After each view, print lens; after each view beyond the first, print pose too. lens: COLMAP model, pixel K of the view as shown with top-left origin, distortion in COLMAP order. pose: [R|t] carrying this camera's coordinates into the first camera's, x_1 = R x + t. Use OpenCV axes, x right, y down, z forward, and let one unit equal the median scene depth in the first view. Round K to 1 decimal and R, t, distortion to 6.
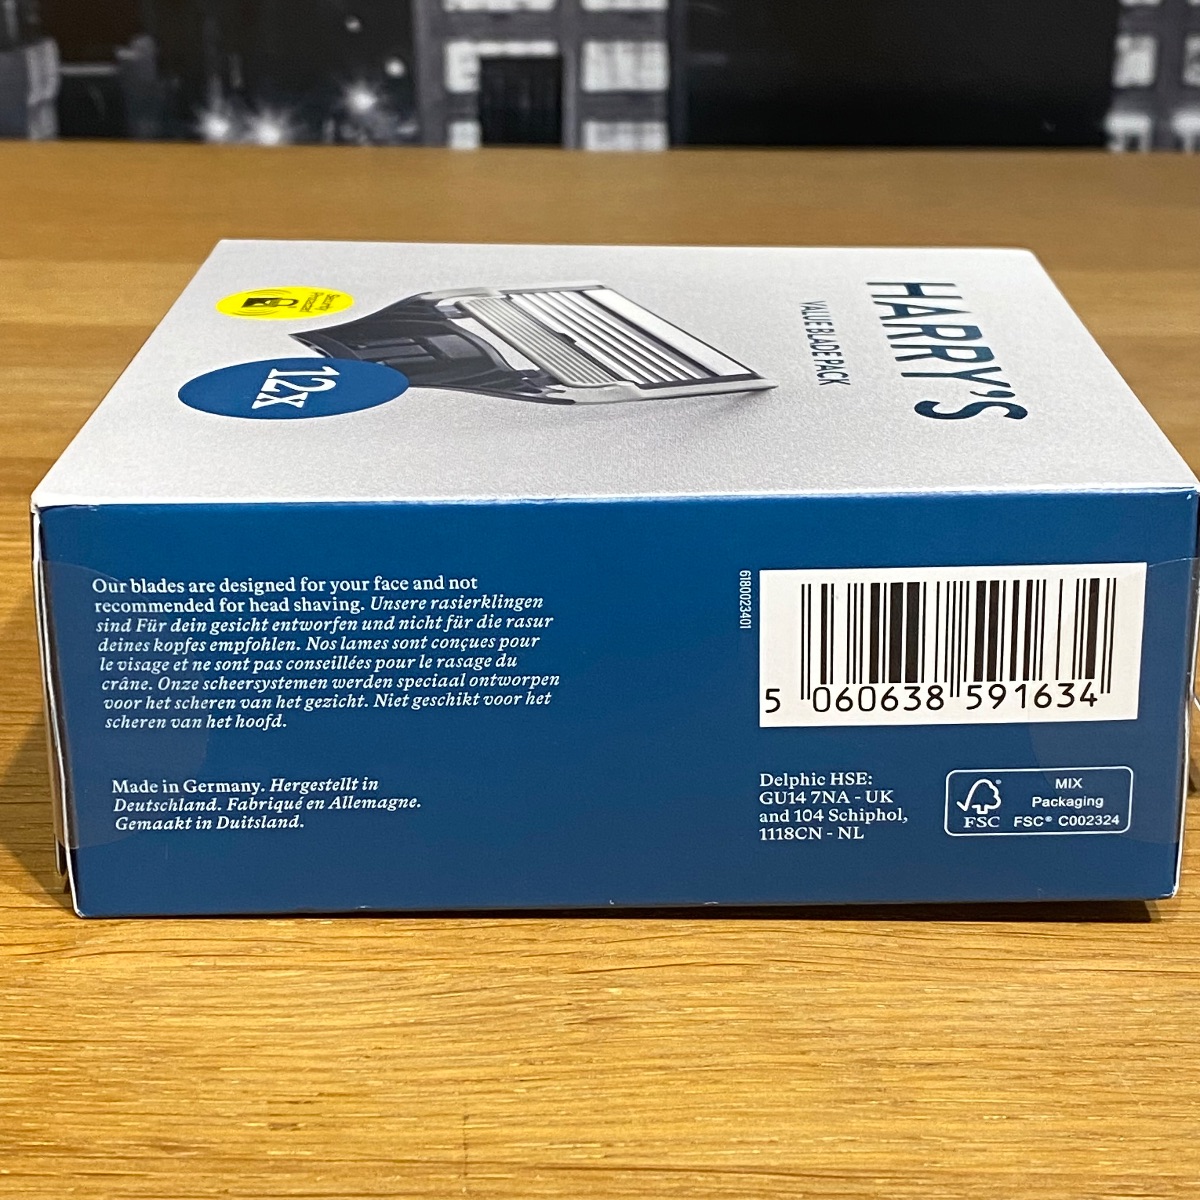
lens RADIAL K [[2459.2, 0, 583.2], [0, 2459.2, 593.3], [0, 0, 1]] dist [0.128646, 0.000000]
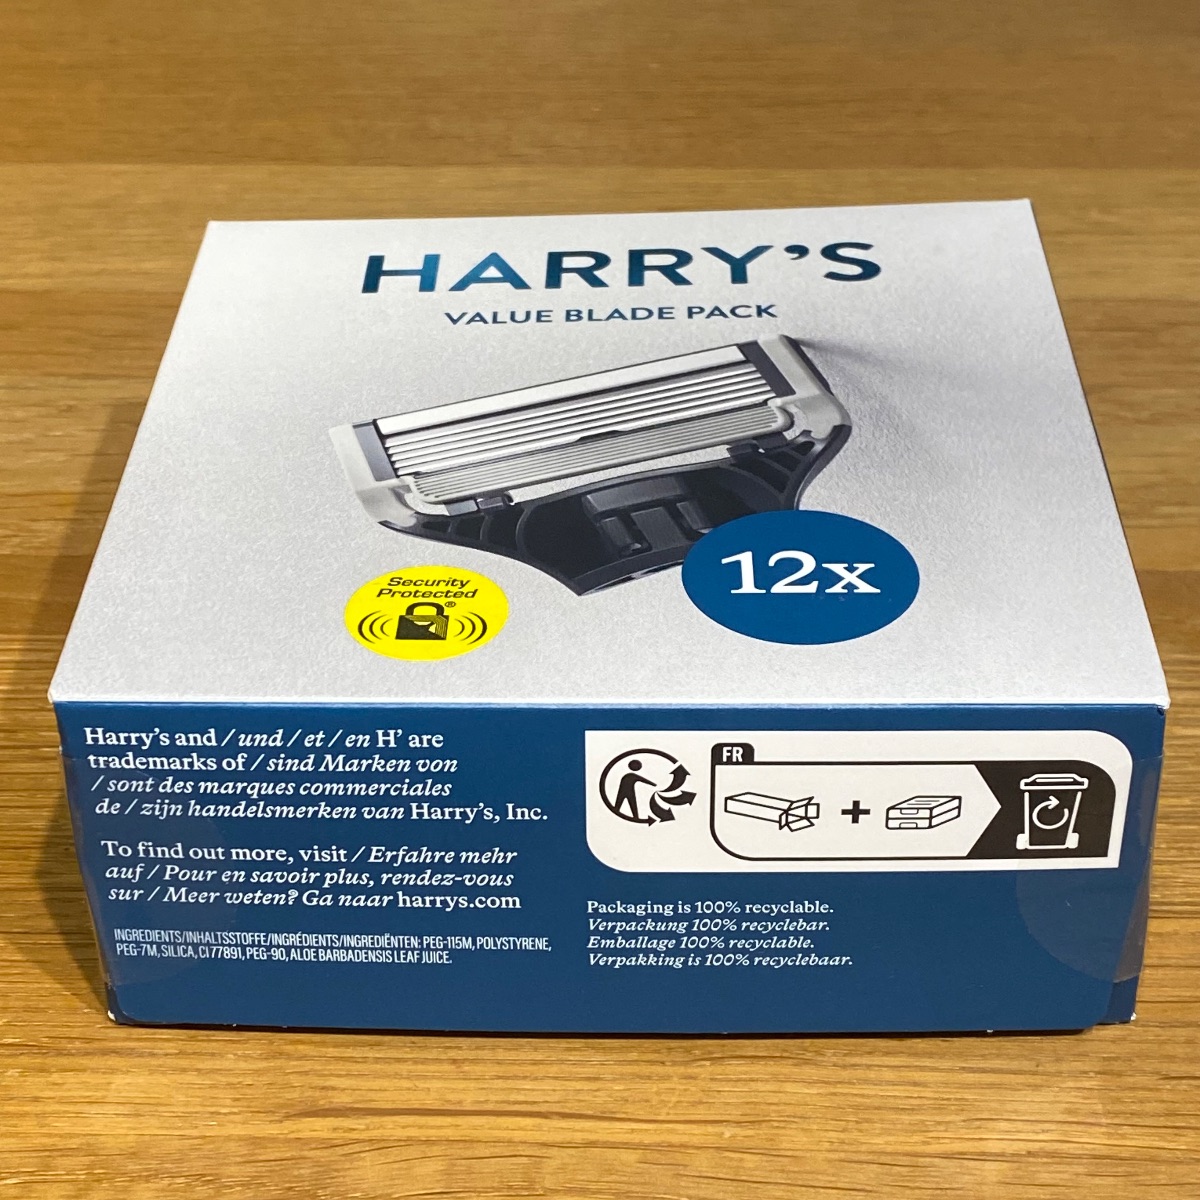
lens RADIAL K [[2459.2, 0, 574.3], [0, 2459.2, 611.0], [0, 0, 1]] dist [0.128646, 0.000000]
pose [[-0.003611, -0.562400, 0.826858, -1.013802], [0.366045, 0.768732, 0.524464, -0.671196], [-0.930590, 0.304560, 0.203088, 0.974930]]
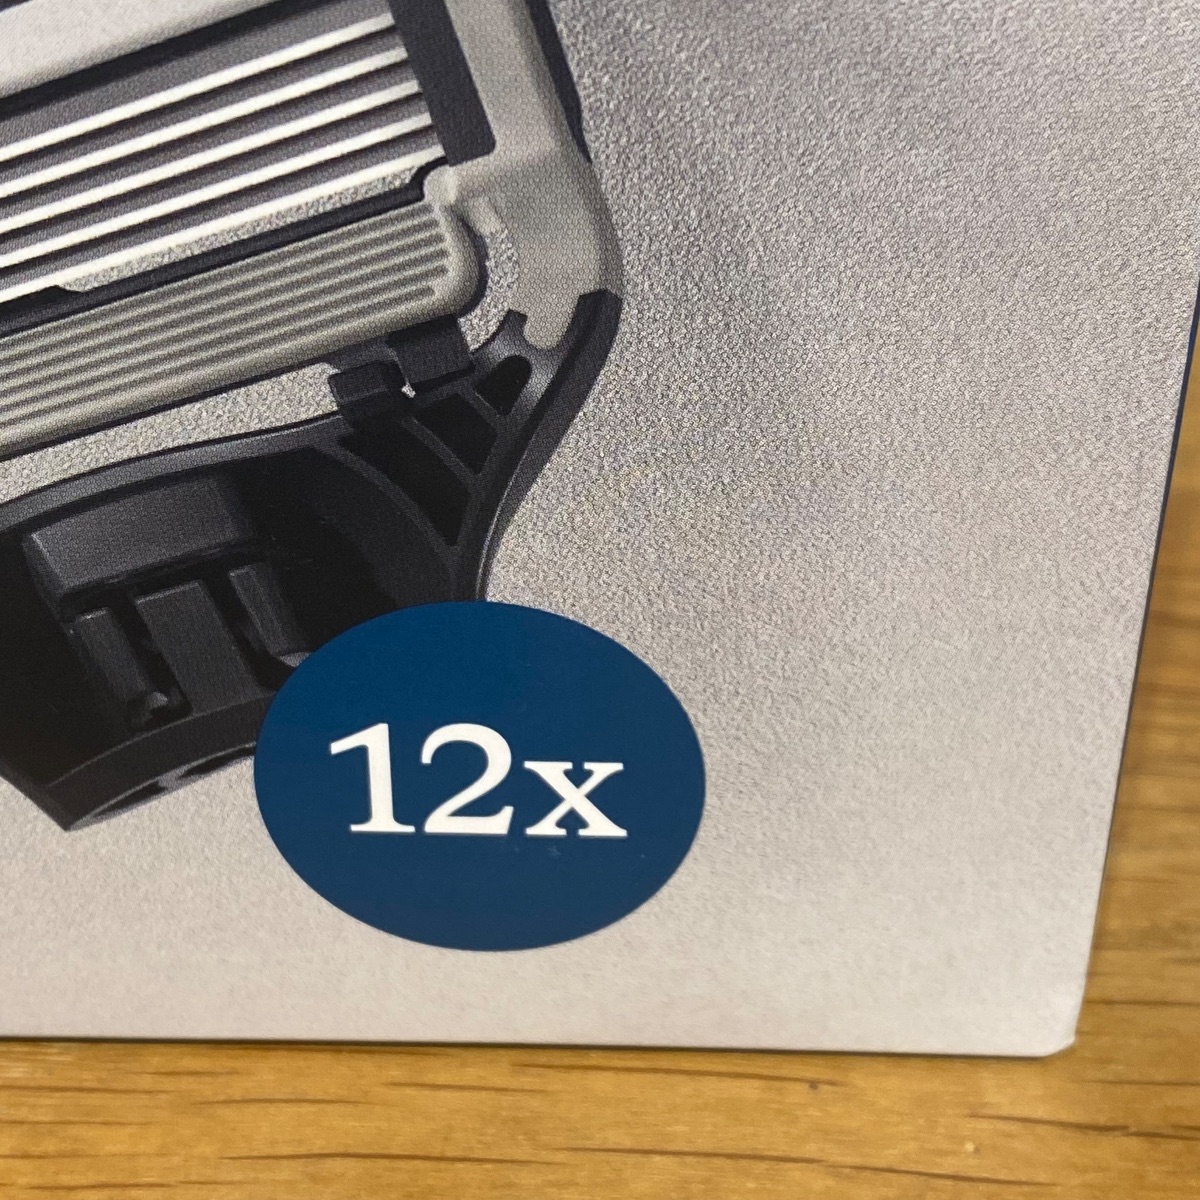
lens RADIAL K [[2523.8, 0, 616.7], [0, 2523.8, 615.4], [0, 0, 1]] dist [0.146632, 0.000000]
pose [[-0.015316, -0.830416, -0.556933, 0.221214], [0.369161, -0.522342, 0.768687, -0.498871], [-0.929239, -0.193825, 0.314558, 0.894221]]
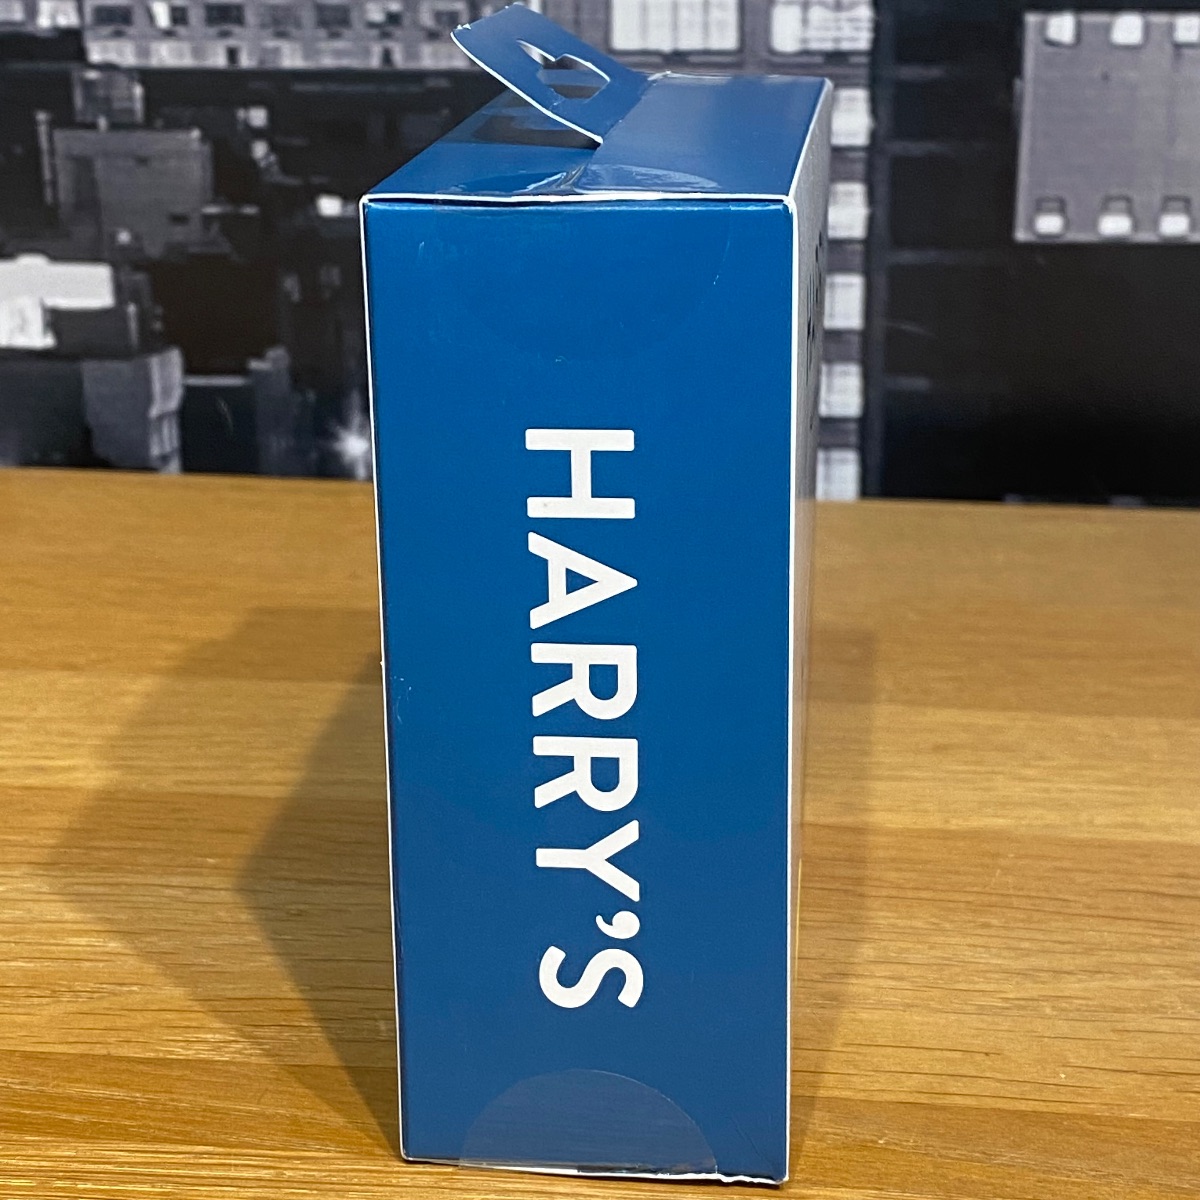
lens RADIAL K [[2459.2, 0, 596.1], [0, 2459.2, 584.2], [0, 0, 1]] dist [0.128646, 0.000000]
pose [[-0.009572, -0.955535, -0.294721, 0.390328], [0.402137, -0.273529, 0.873767, -1.193918], [-0.915530, -0.110155, 0.386874, 0.739652]]
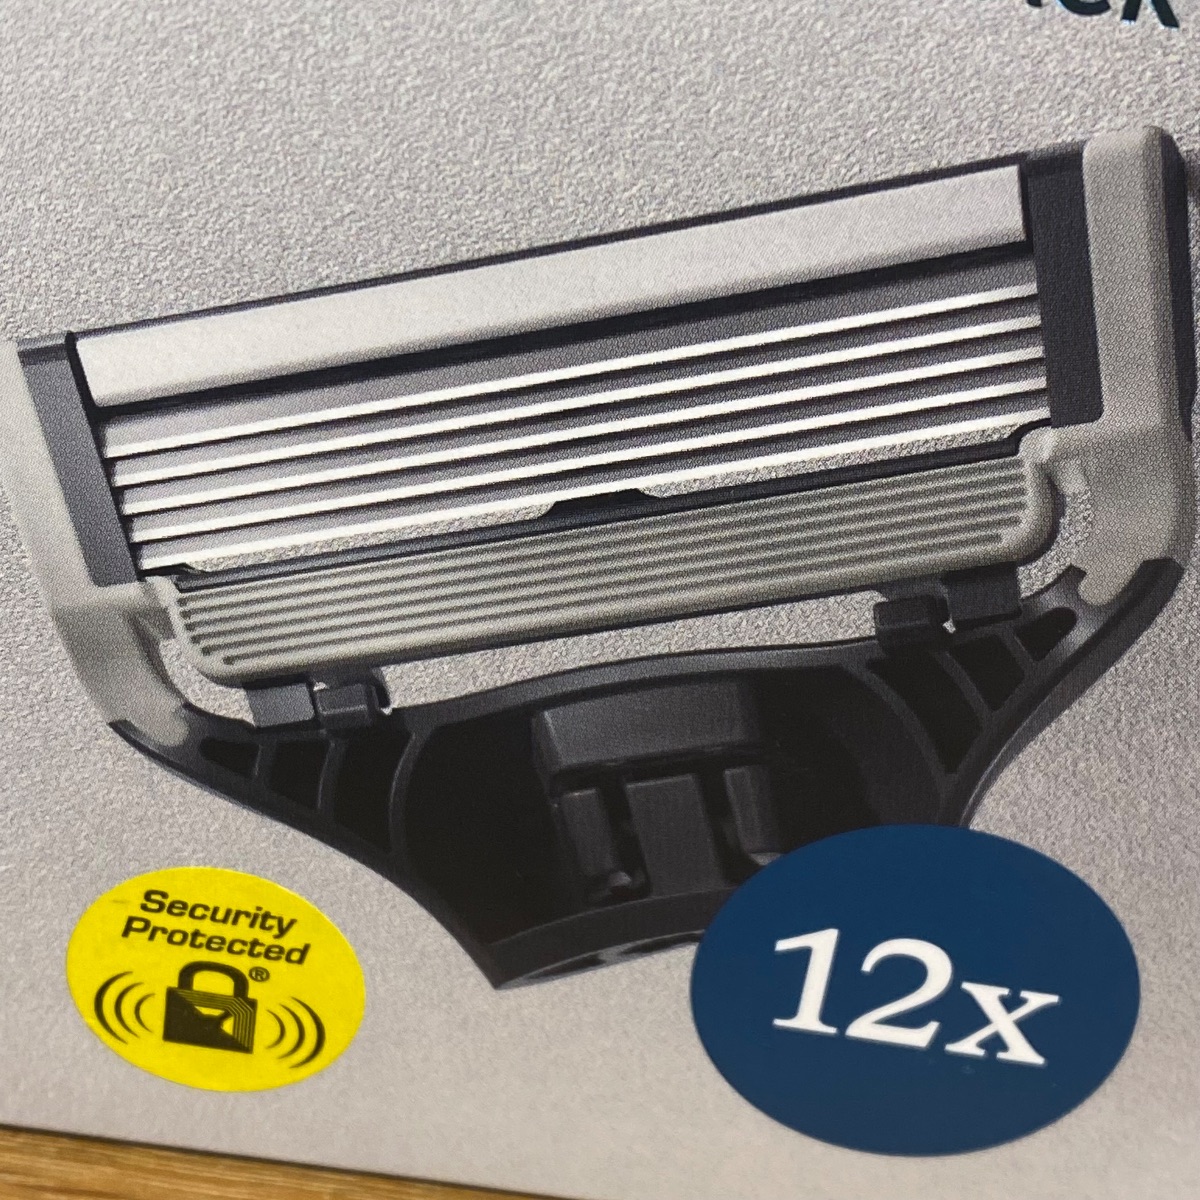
lens RADIAL K [[2523.8, 0, 618.7], [0, 2523.8, 618.5], [0, 0, 1]] dist [0.146632, 0.000000]
pose [[0.107441, -0.830882, -0.545978, 0.253770], [0.403525, -0.465447, 0.787735, -0.535475], [-0.908639, -0.304951, 0.285273, 1.017096]]
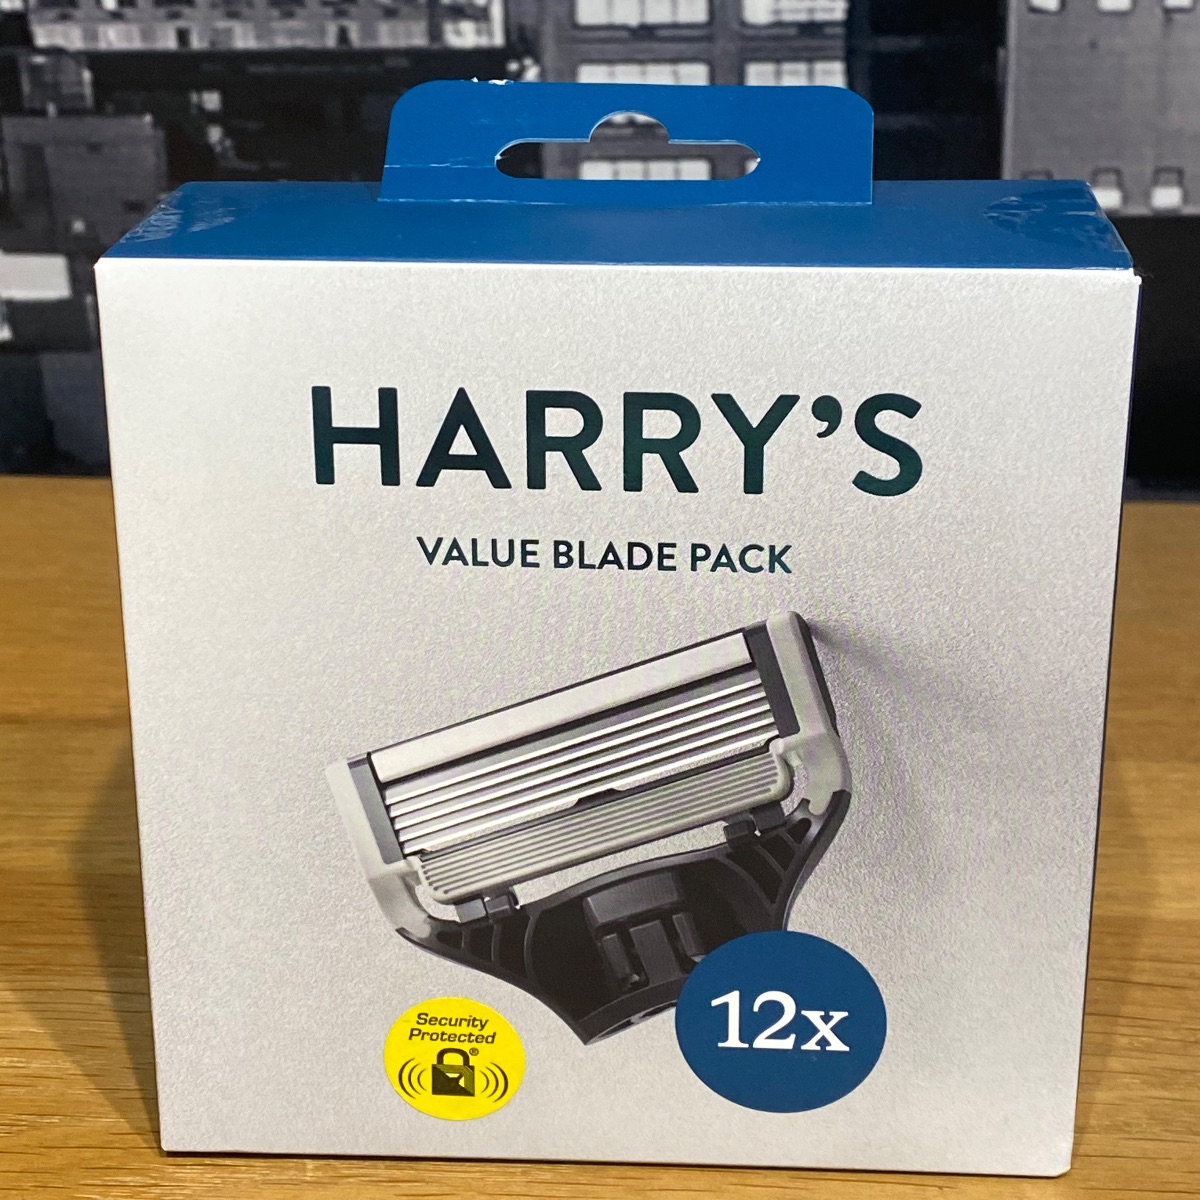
lens RADIAL K [[2459.2, 0, 582.8], [0, 2459.2, 586.2], [0, 0, 1]] dist [0.128646, 0.000000]
pose [[-0.033542, -0.936310, -0.349568, 0.490585], [0.412558, -0.331546, 0.848454, -1.074885], [-0.910314, -0.115758, 0.397403, 0.731526]]
